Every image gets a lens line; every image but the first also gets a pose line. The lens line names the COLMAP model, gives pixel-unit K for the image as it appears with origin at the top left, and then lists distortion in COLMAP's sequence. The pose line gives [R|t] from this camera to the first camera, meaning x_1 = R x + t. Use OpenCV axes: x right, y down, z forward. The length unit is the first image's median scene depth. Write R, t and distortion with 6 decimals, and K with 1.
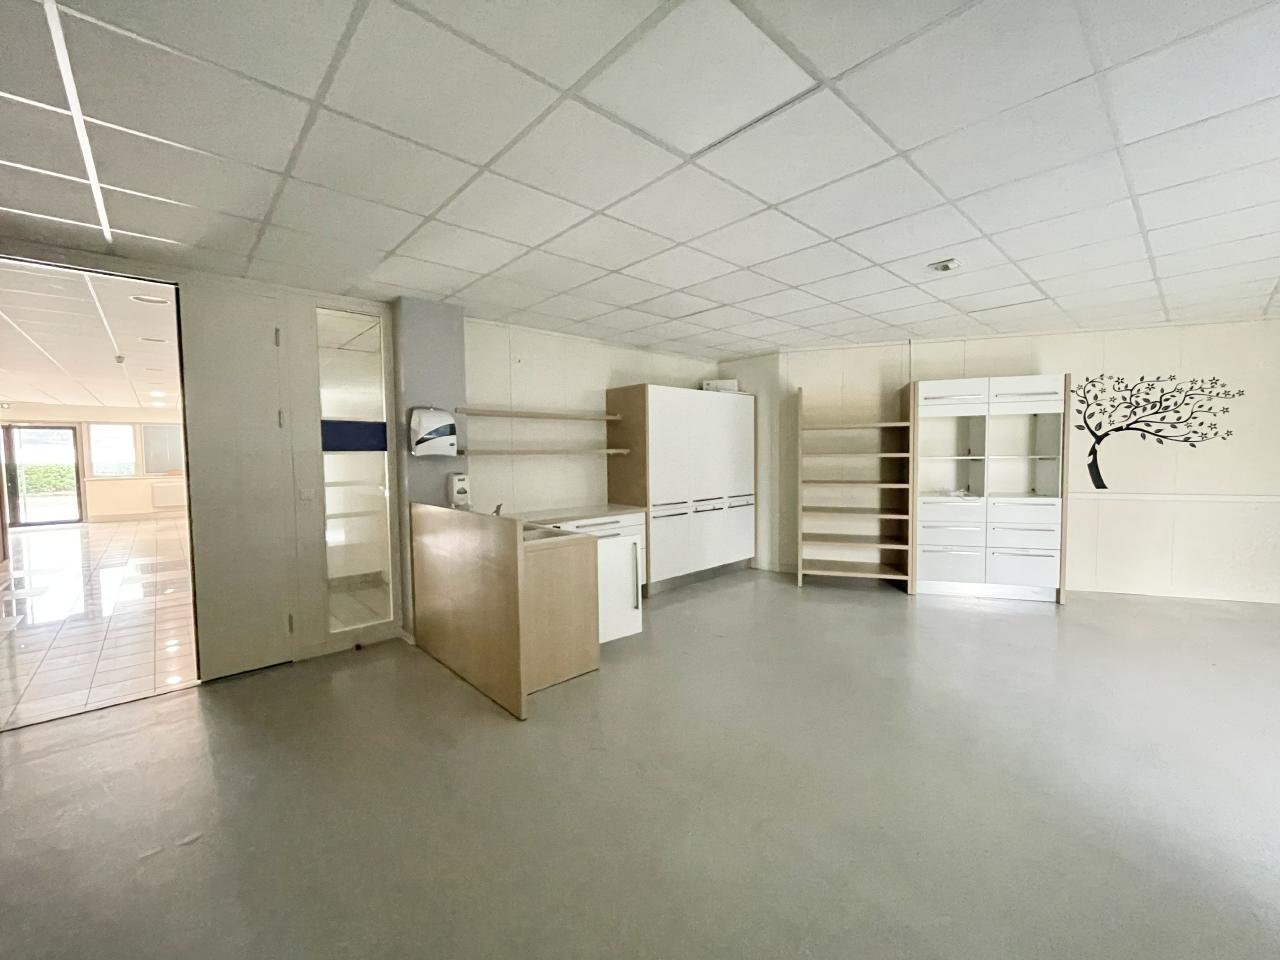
lens RADIAL K [[520.2, 0, 640.0], [0, 520.2, 480.0], [0, 0, 1]] dist [-0.001098, -0.000168]
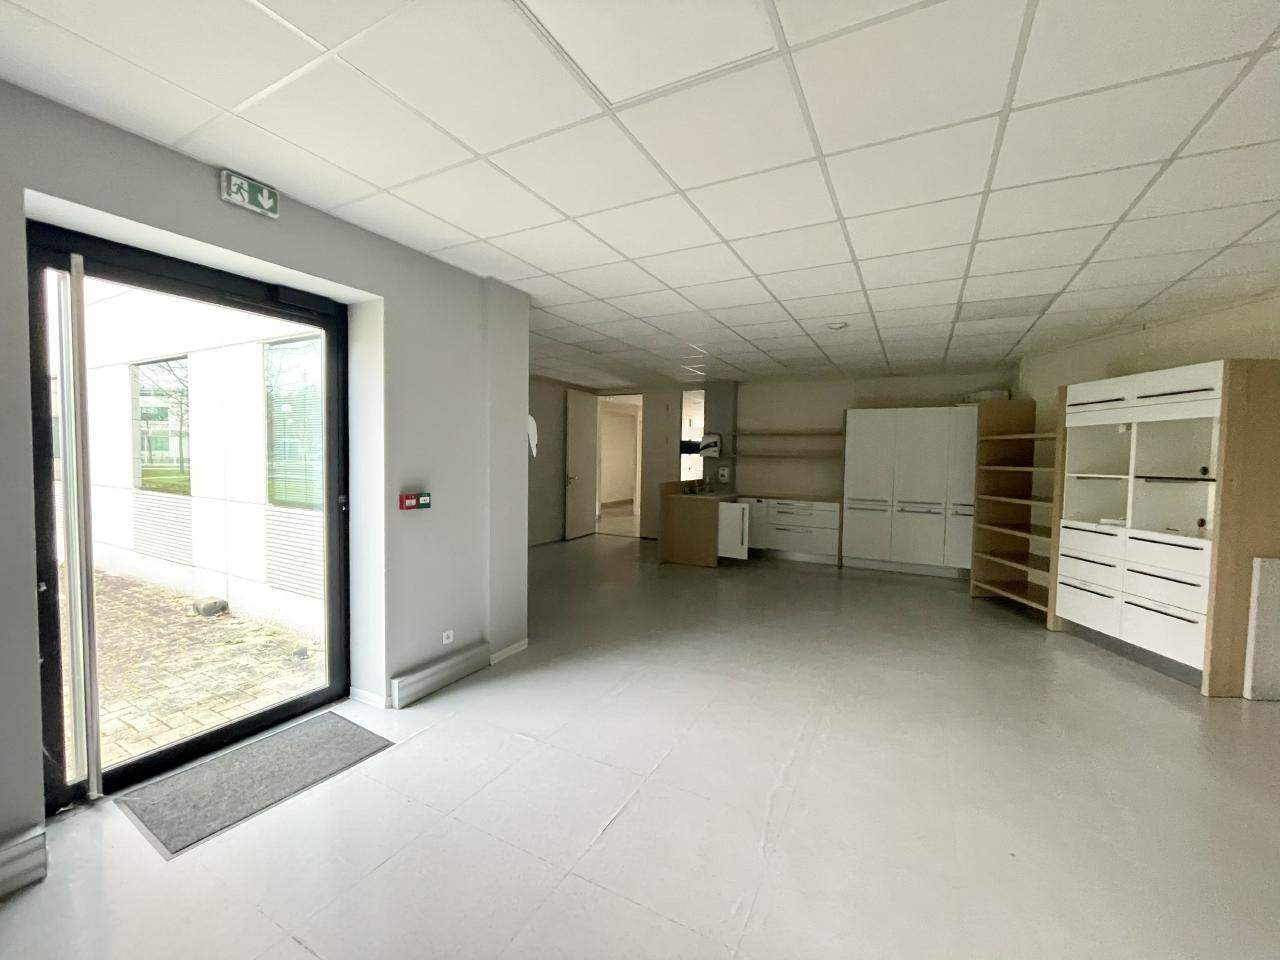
lens RADIAL K [[520.2, 0, 640.0], [0, 520.2, 480.0], [0, 0, 1]] dist [-0.001098, -0.000168]
pose [[0.331835, 0.068098, -0.940876, 1.454195], [-0.072534, 0.996280, 0.046526, -0.030599], [0.940545, 0.052807, 0.335541, 0.048398]]
